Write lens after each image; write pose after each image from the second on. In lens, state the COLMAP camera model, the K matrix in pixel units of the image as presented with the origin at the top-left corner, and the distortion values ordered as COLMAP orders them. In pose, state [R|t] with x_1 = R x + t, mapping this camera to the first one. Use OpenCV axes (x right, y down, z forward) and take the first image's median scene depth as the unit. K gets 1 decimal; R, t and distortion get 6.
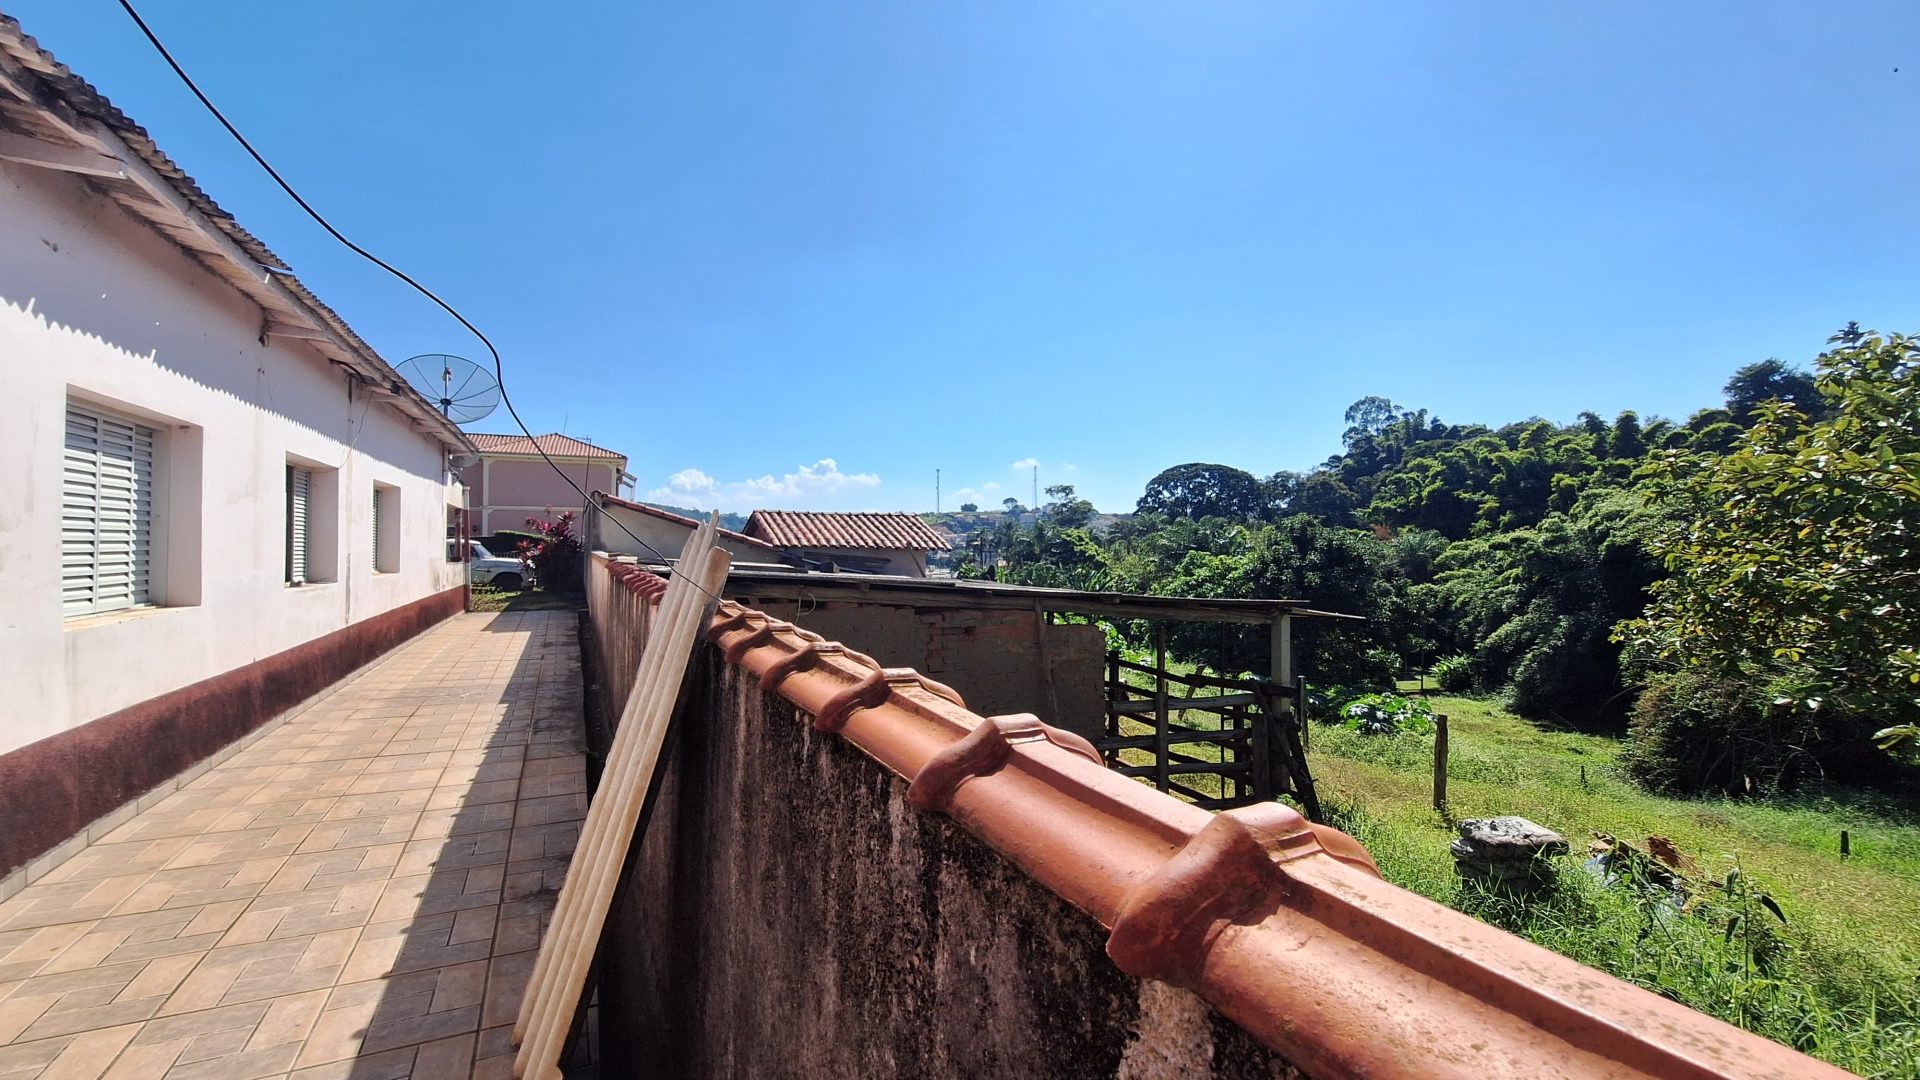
lens RADIAL K [[747.6, 0, 960.0], [0, 747.6, 540.0], [0, 0, 1]] dist [-0.000035, -0.000006]
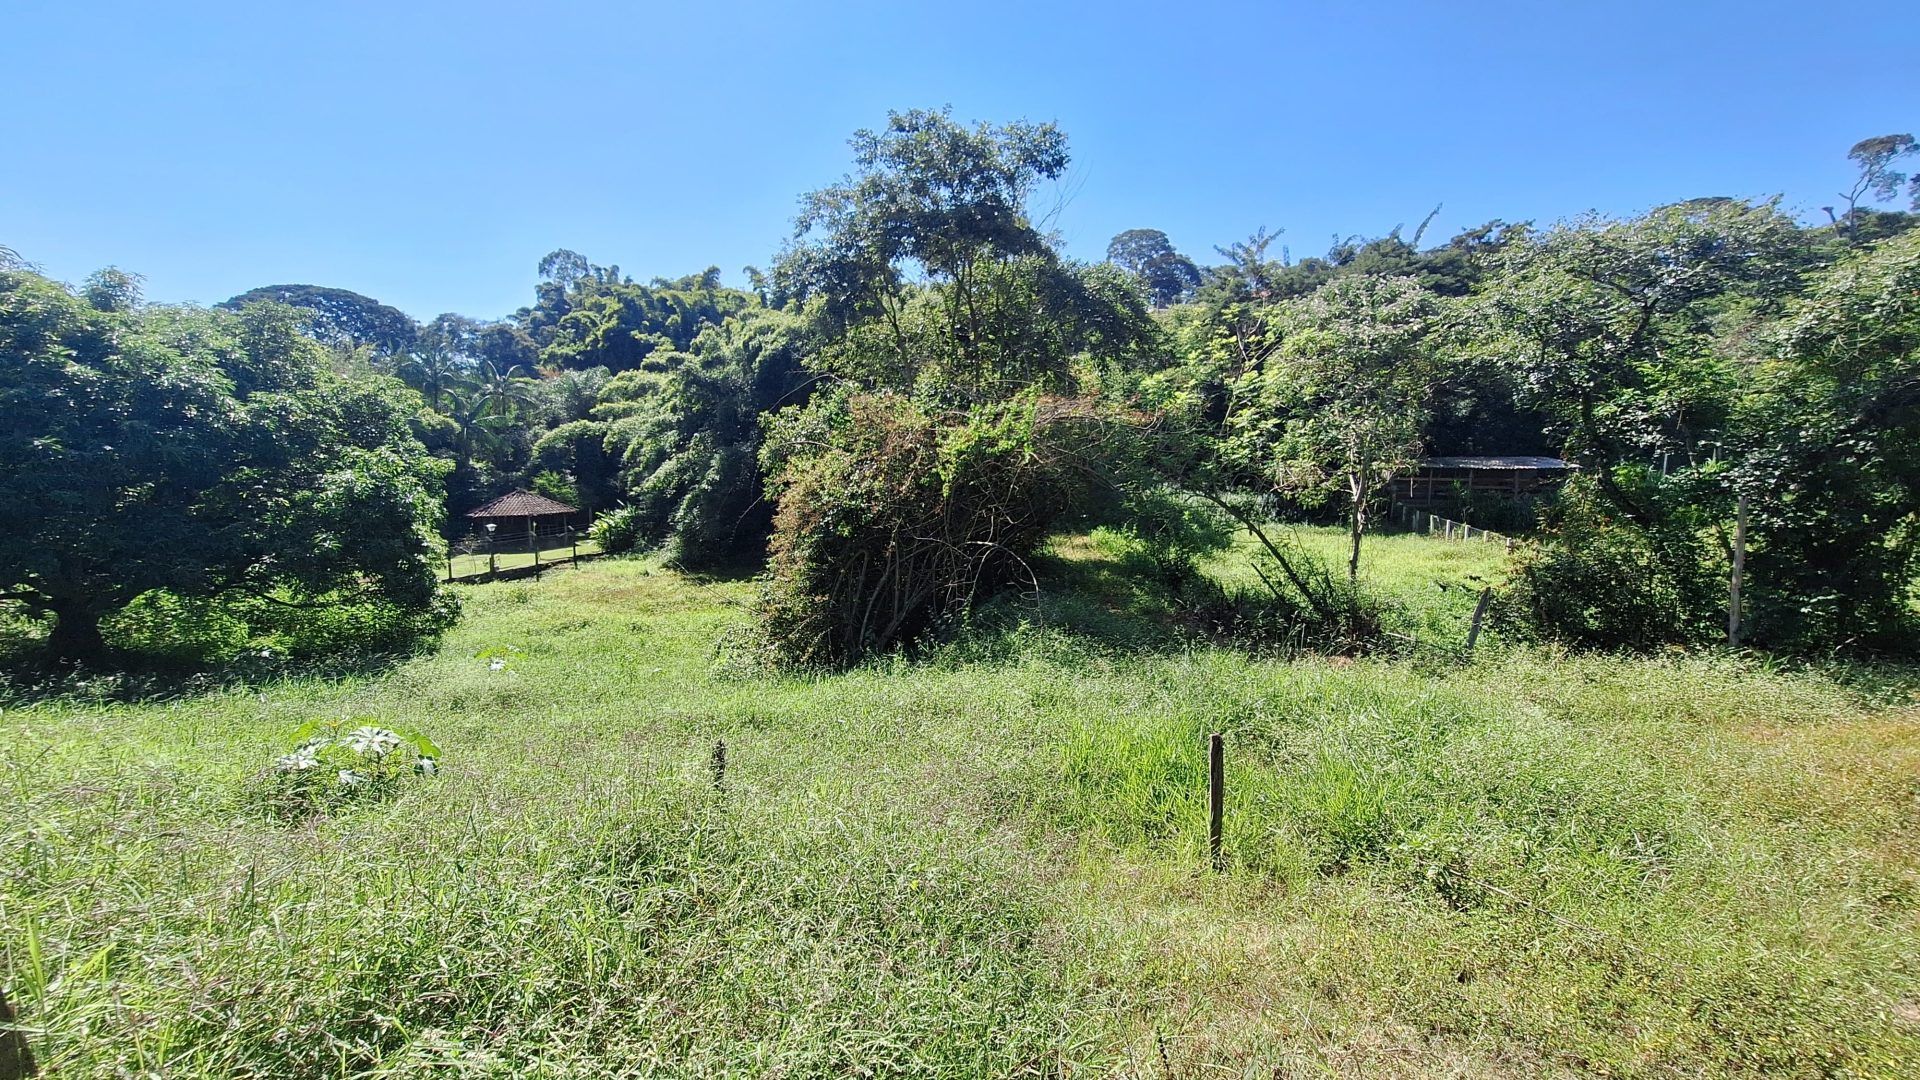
lens RADIAL K [[747.6, 0, 960.0], [0, 747.6, 540.0], [0, 0, 1]] dist [-0.000035, -0.000006]
pose [[0.581151, -0.110908, 0.806203, 0.195607], [-0.011341, 0.989470, 0.144295, 0.058058], [-0.813717, -0.093000, 0.573773, 0.206821]]
